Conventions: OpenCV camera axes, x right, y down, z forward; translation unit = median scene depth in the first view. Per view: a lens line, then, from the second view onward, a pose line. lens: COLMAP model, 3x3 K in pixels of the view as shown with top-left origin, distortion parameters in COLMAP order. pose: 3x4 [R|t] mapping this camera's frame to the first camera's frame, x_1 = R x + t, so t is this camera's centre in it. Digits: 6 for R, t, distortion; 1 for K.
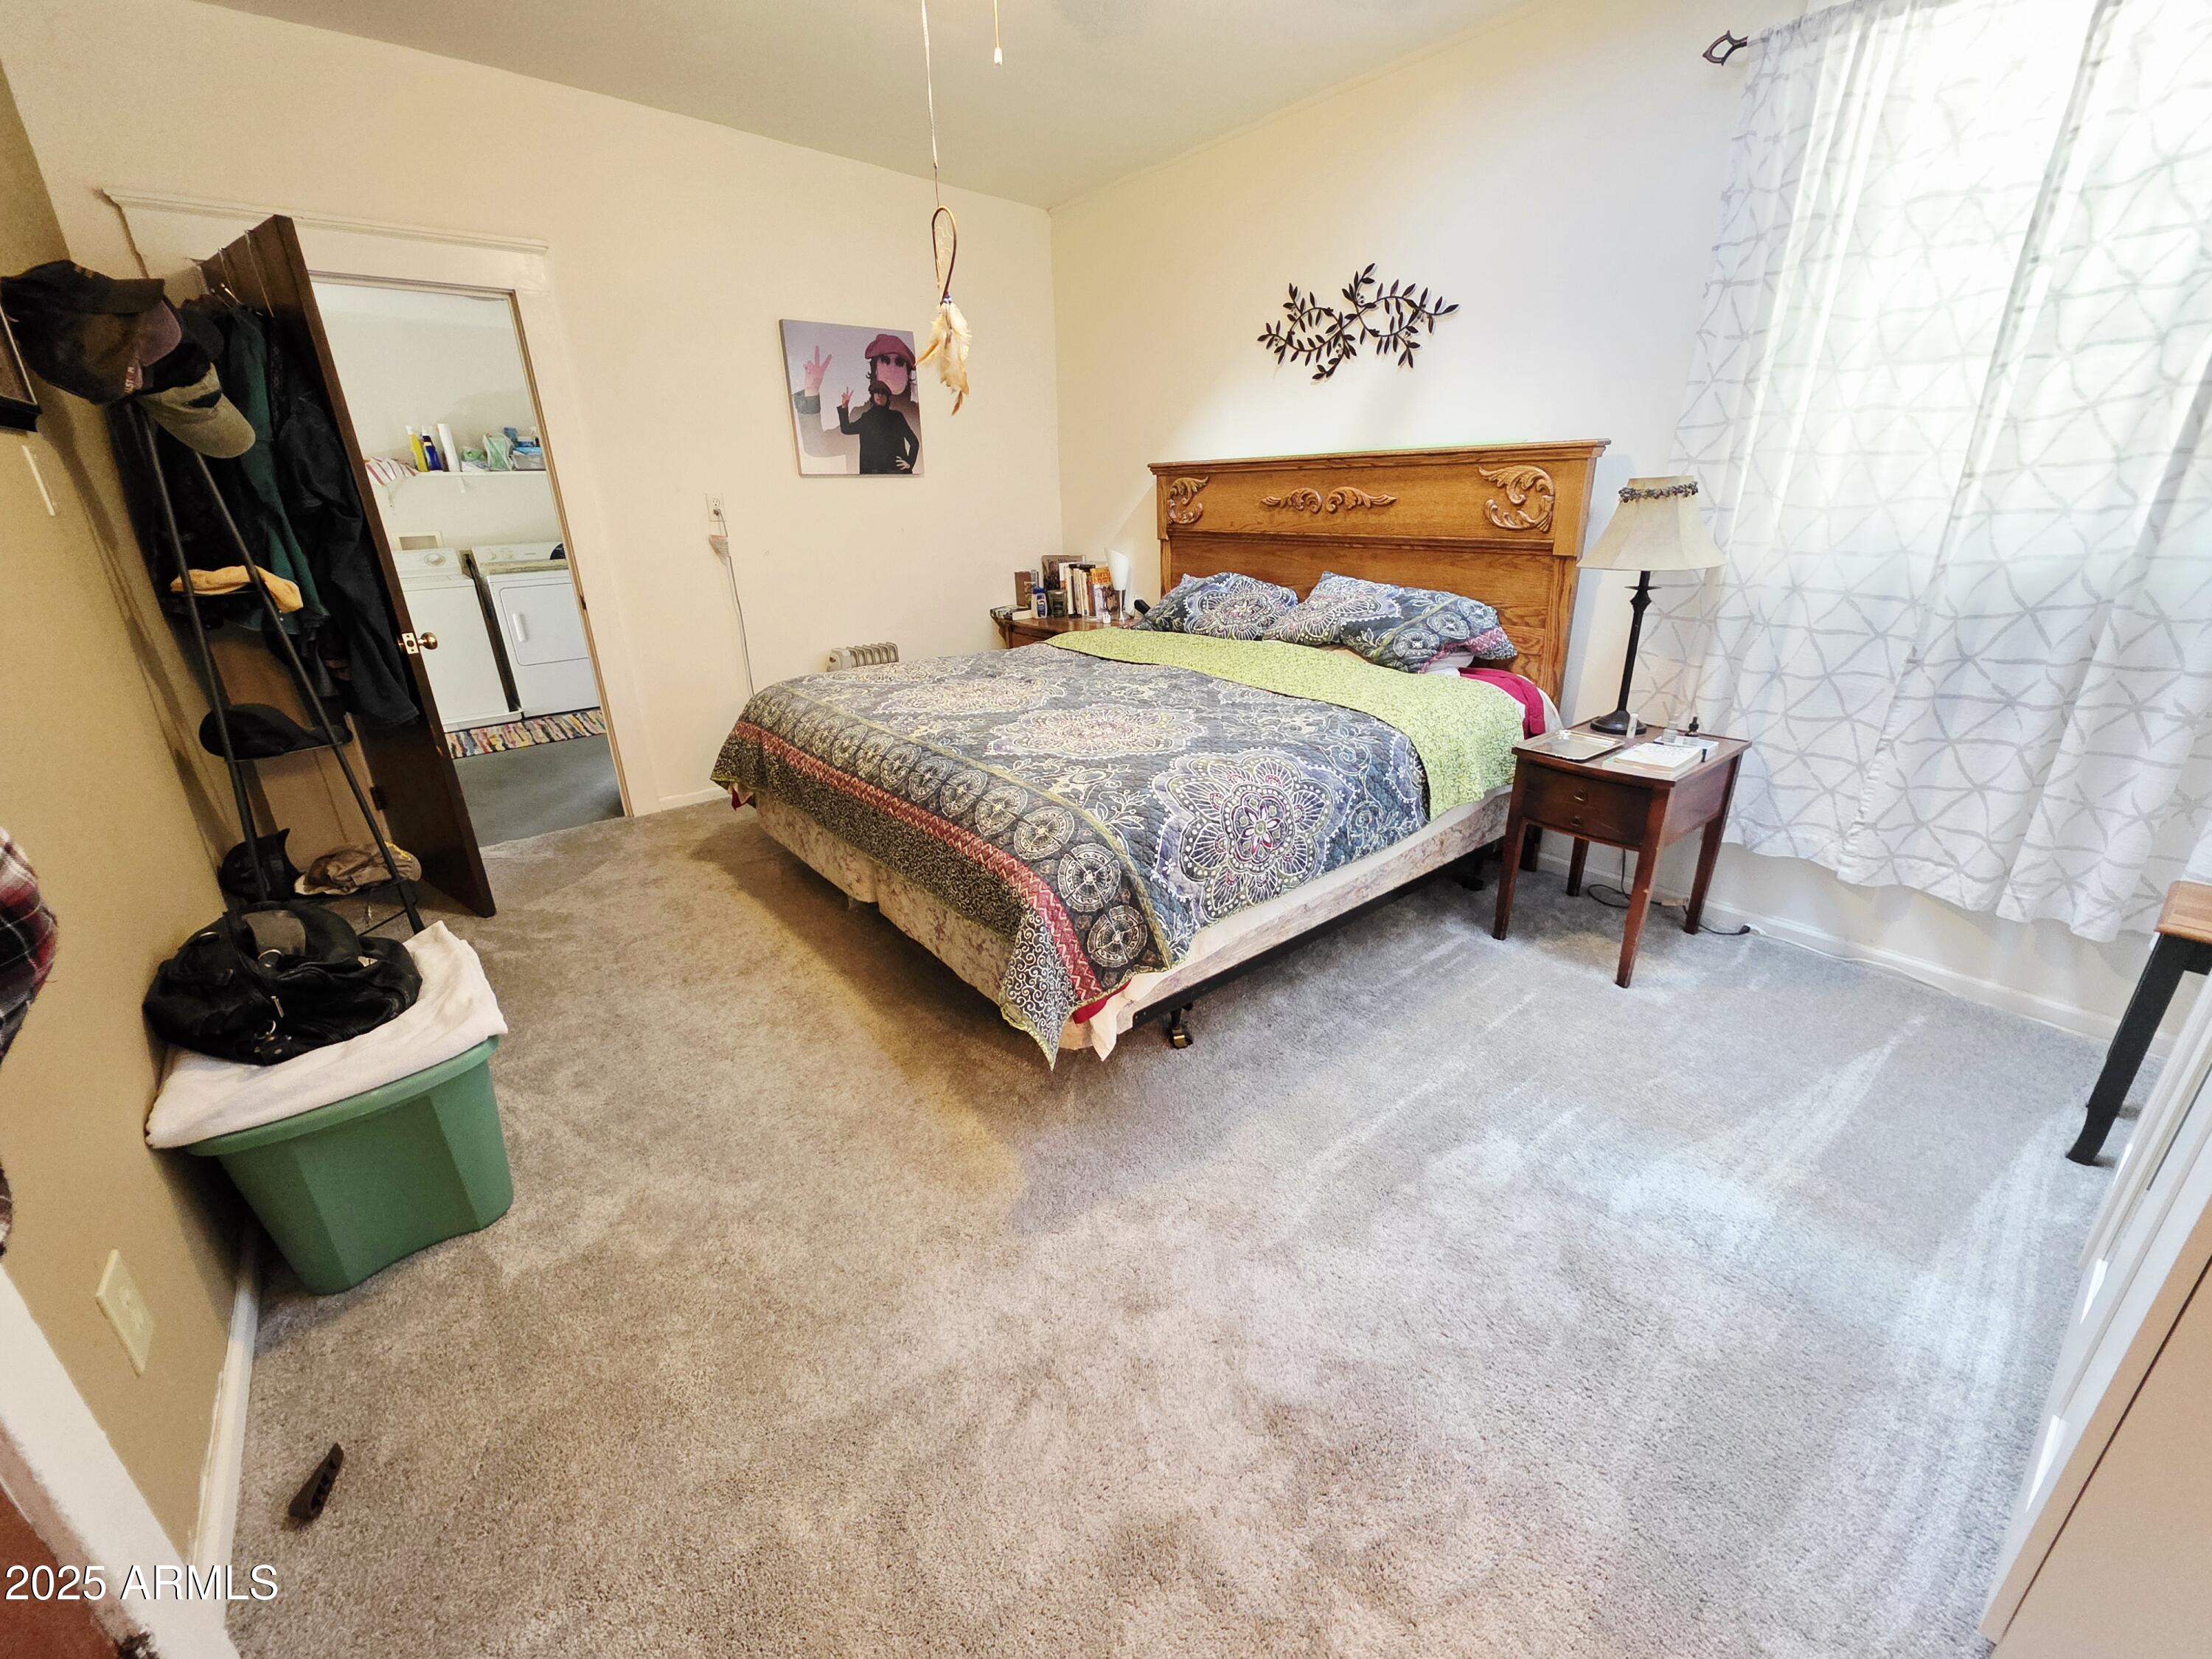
lens RADIAL K [[879.2, 0, 1097.6], [0, 879.2, 824.1], [0, 0, 1]] dist [0.002008, -0.000813]
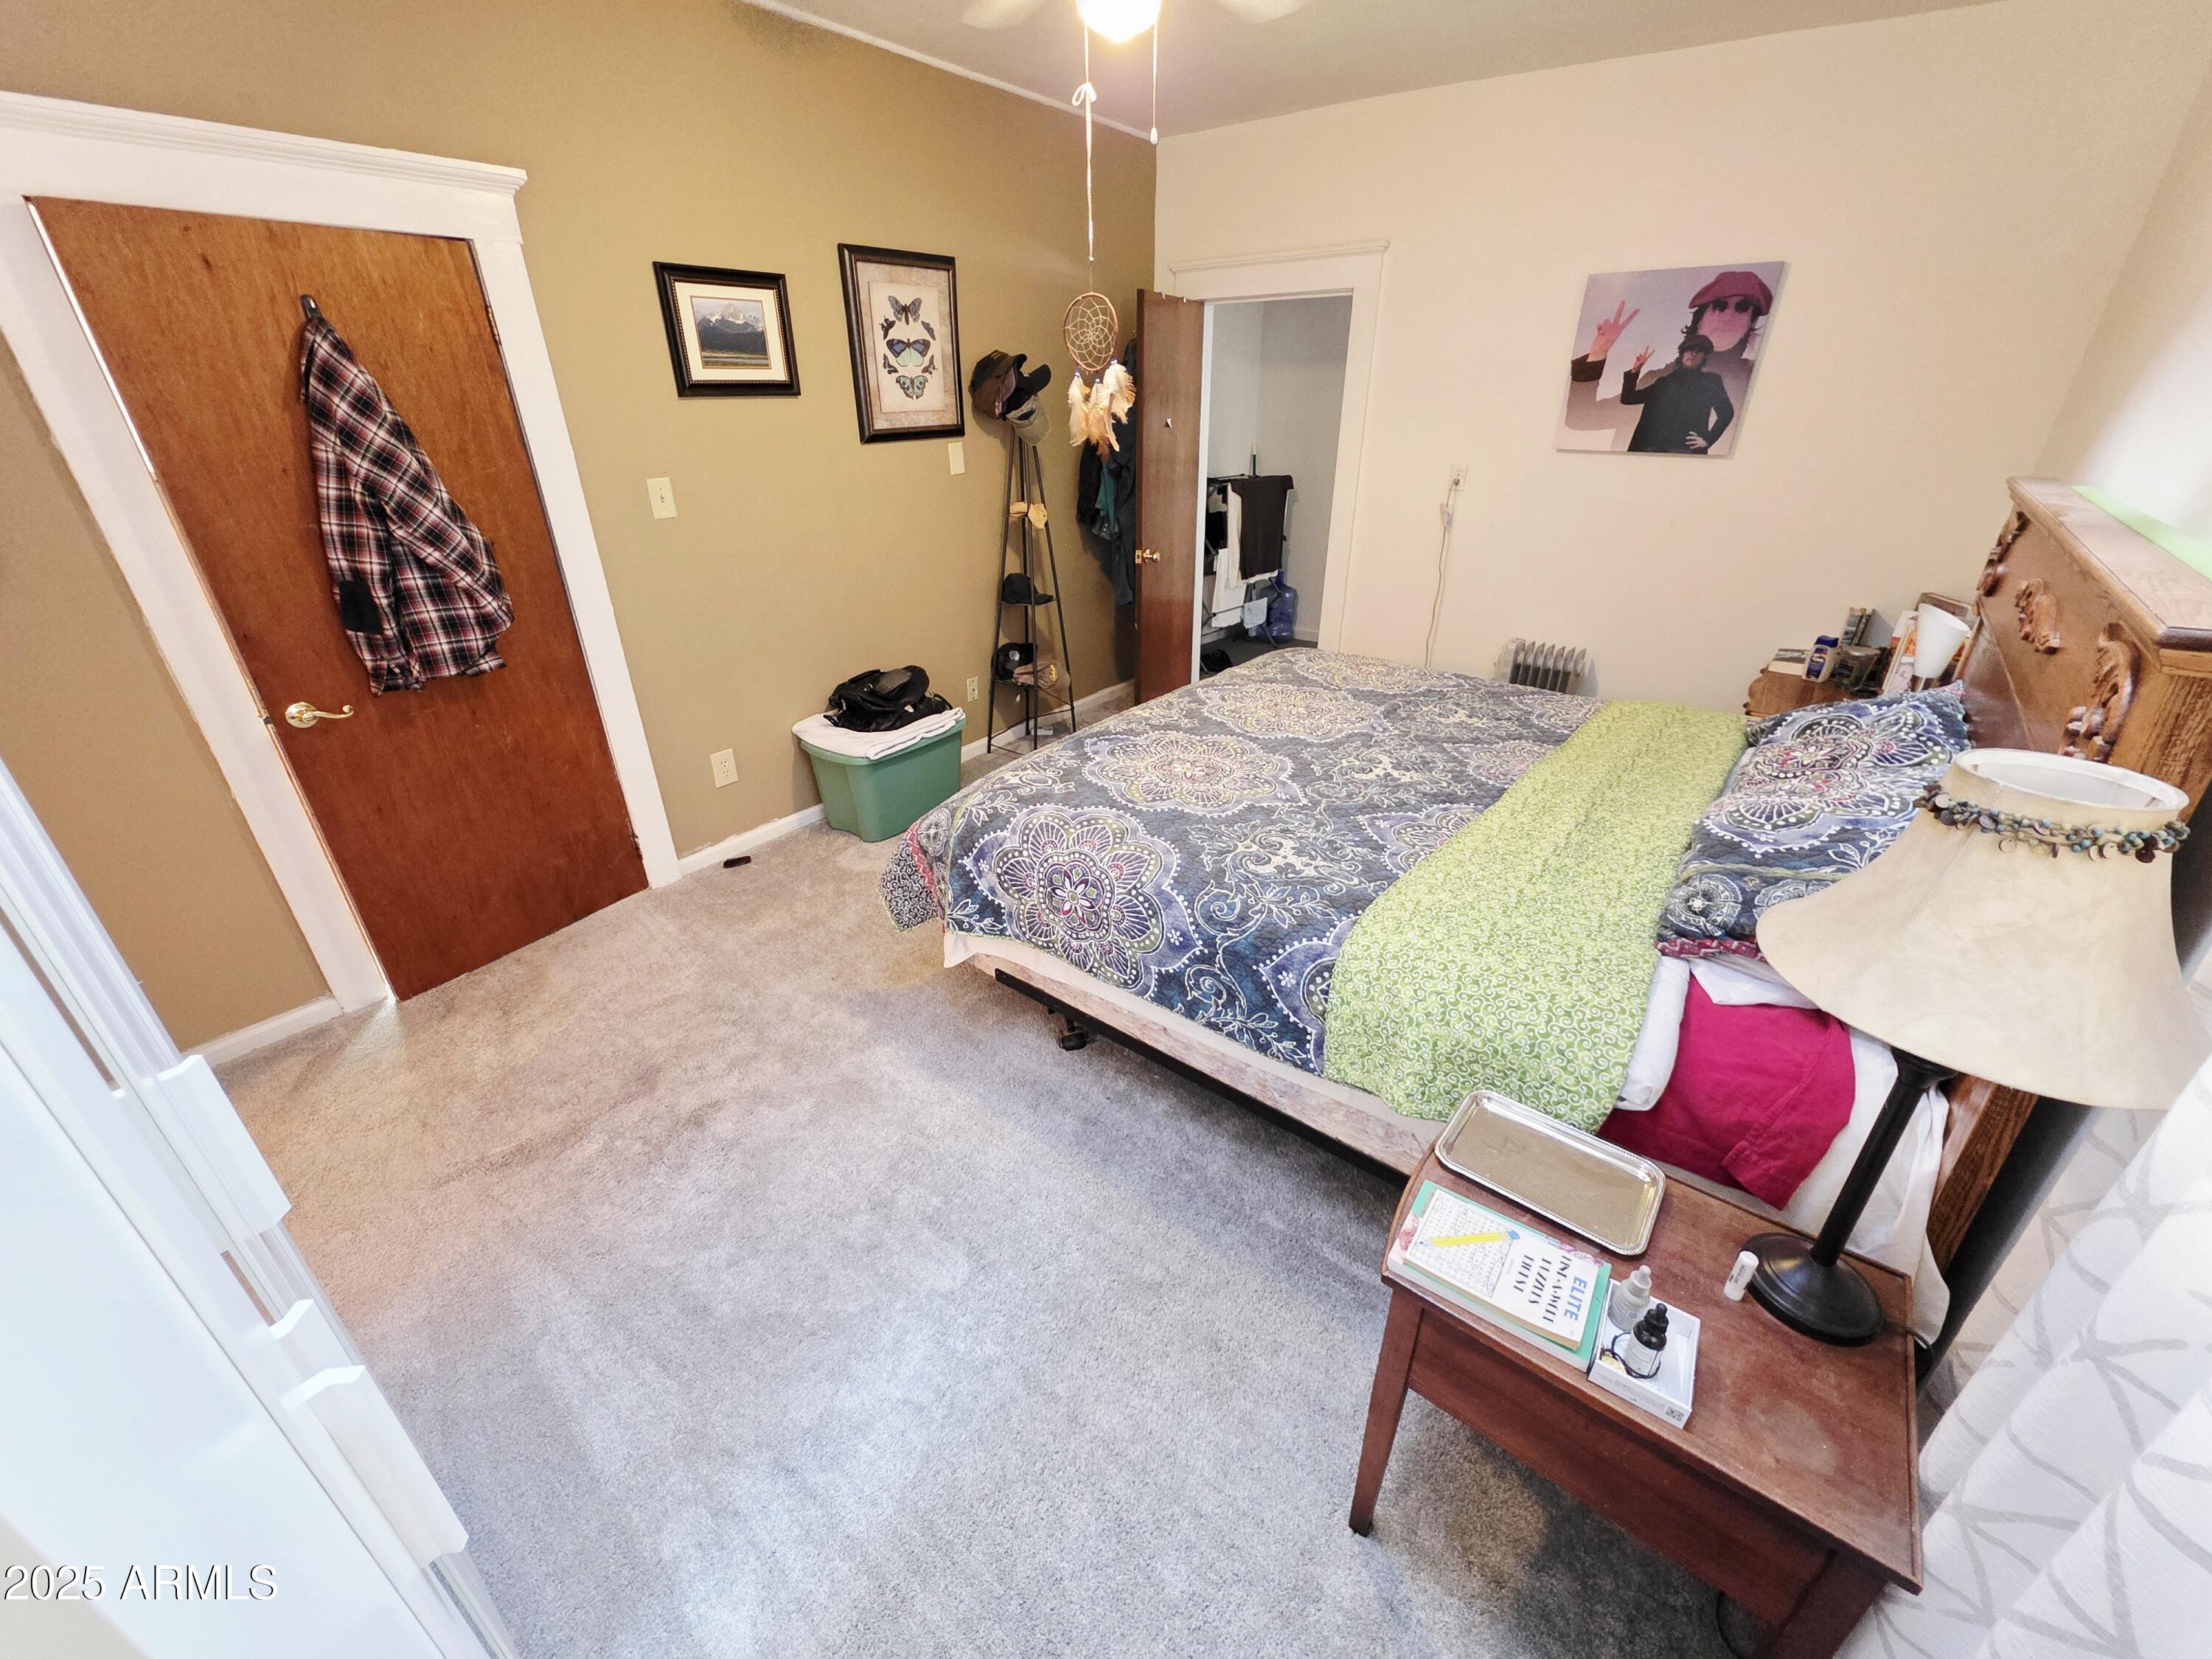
lens RADIAL K [[879.2, 0, 1102.0], [0, 879.2, 828.2], [0, 0, 1]] dist [0.002008, -0.000813]
pose [[0.226361, 0.455069, -0.861204, 0.885314], [-0.344919, 0.864313, 0.366052, -0.385425], [0.910929, 0.214186, 0.352609, 0.558332]]
